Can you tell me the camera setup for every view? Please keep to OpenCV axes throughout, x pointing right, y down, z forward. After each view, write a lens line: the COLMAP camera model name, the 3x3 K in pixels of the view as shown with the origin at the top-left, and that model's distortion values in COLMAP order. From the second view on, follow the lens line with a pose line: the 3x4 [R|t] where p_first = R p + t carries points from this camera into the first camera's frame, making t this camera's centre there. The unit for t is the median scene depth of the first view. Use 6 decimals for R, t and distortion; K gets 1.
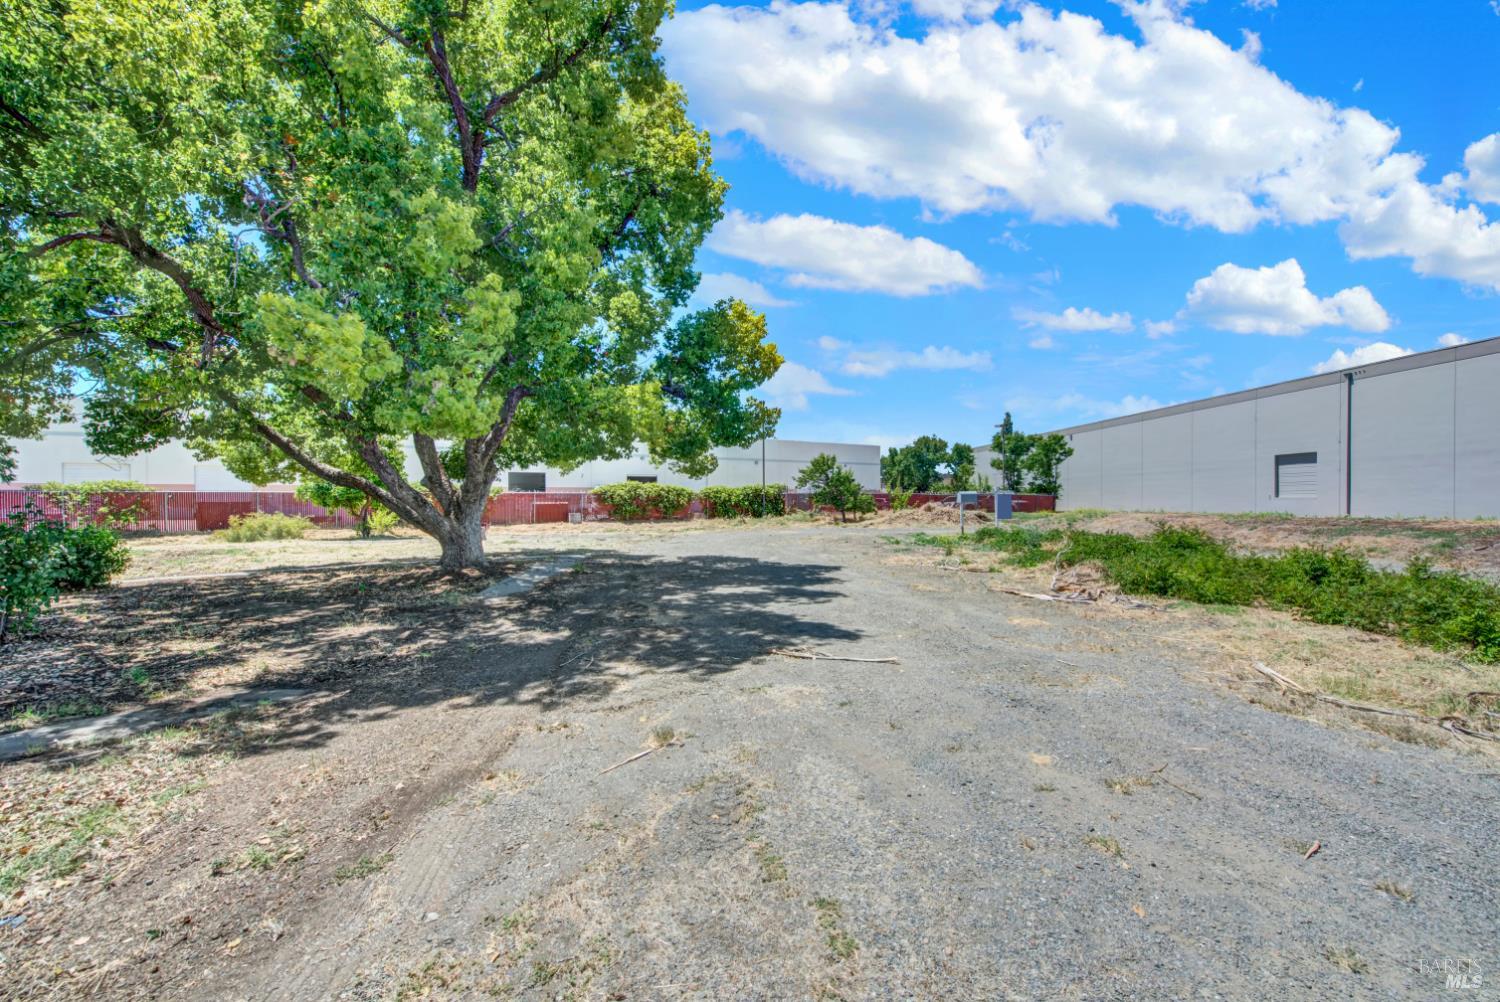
lens RADIAL K [[600.2, 0, 756.3], [0, 600.2, 501.2], [0, 0, 1]] dist [-0.000575, -0.000042]
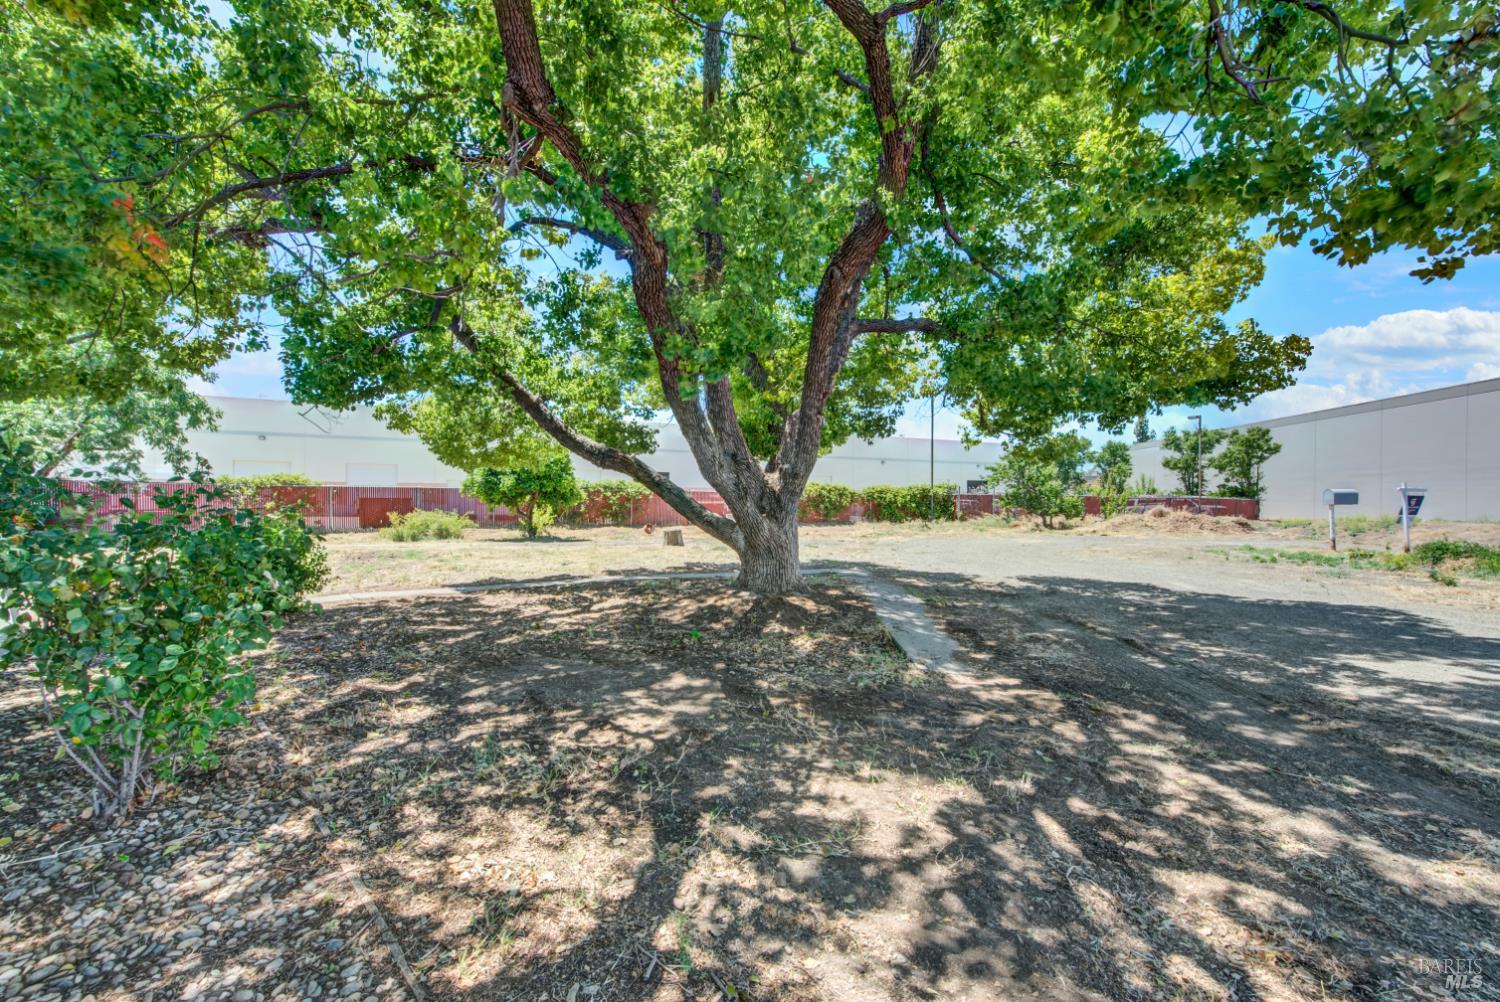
lens RADIAL K [[595.3, 0, 757.0], [0, 595.3, 505.2], [0, 0, 1]] dist [-0.000087, 0.000022]
pose [[0.991136, 0.008983, -0.132547, -0.133754], [-0.008882, 0.999960, 0.001358, 0.004319], [0.132554, -0.000169, 0.991176, 0.111033]]
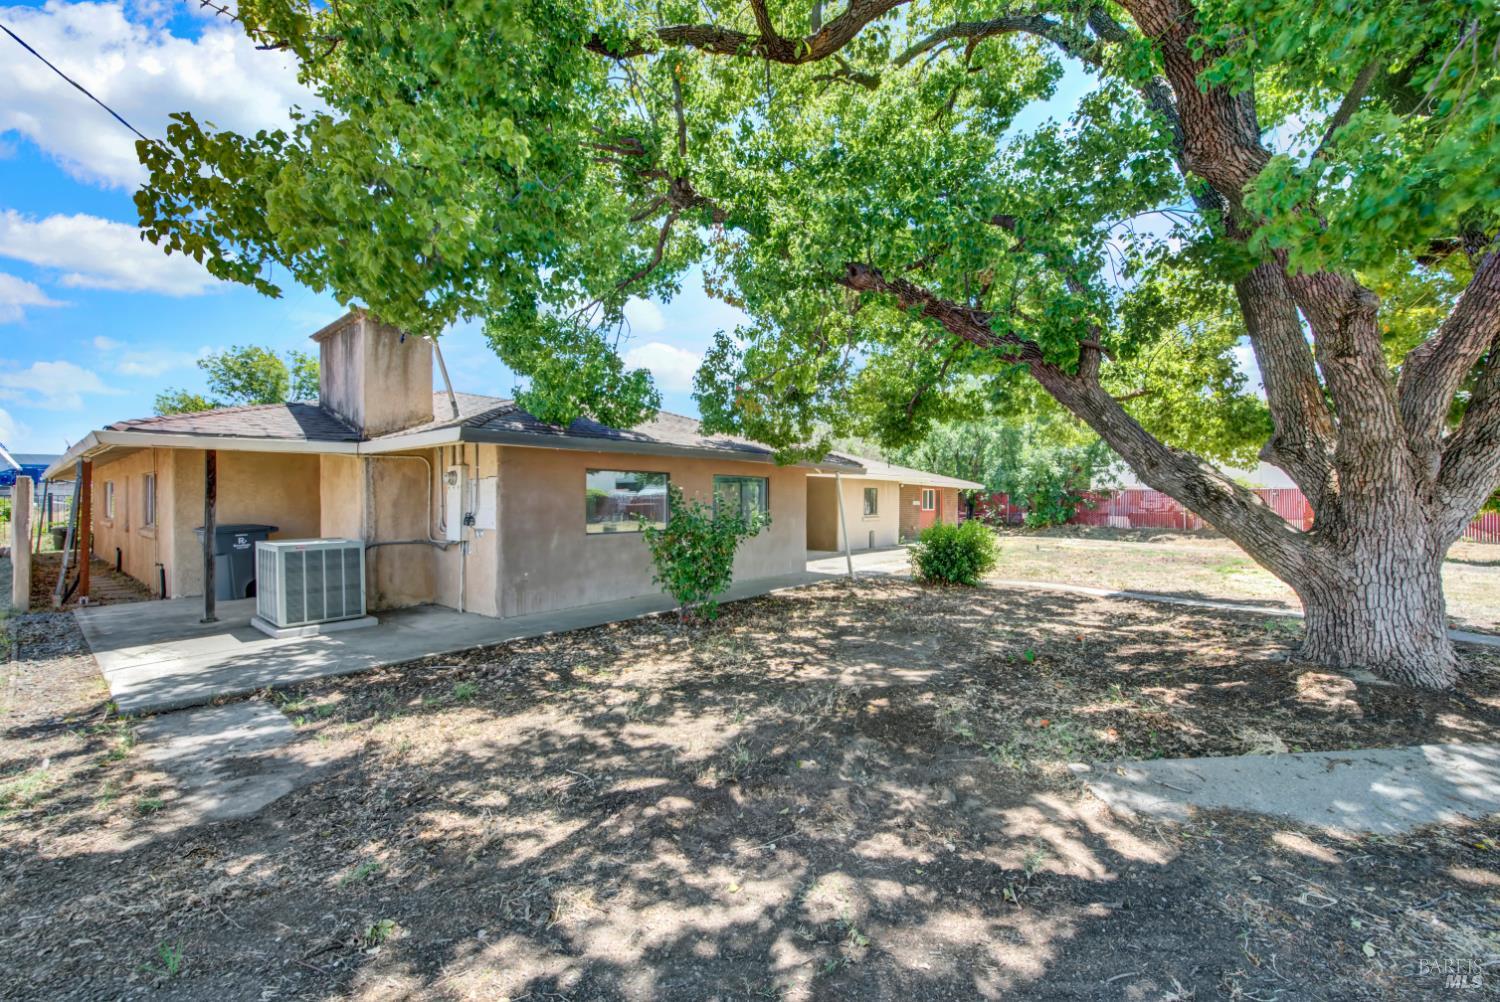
lens RADIAL K [[604.3, 0, 756.1], [0, 604.3, 502.8], [0, 0, 1]] dist [-0.000390, 0.000010]
pose [[-0.065683, 0.002872, -0.997836, -0.026131], [-0.003128, 0.999990, 0.003084, 0.001841], [0.997836, 0.003324, -0.065673, 0.204441]]
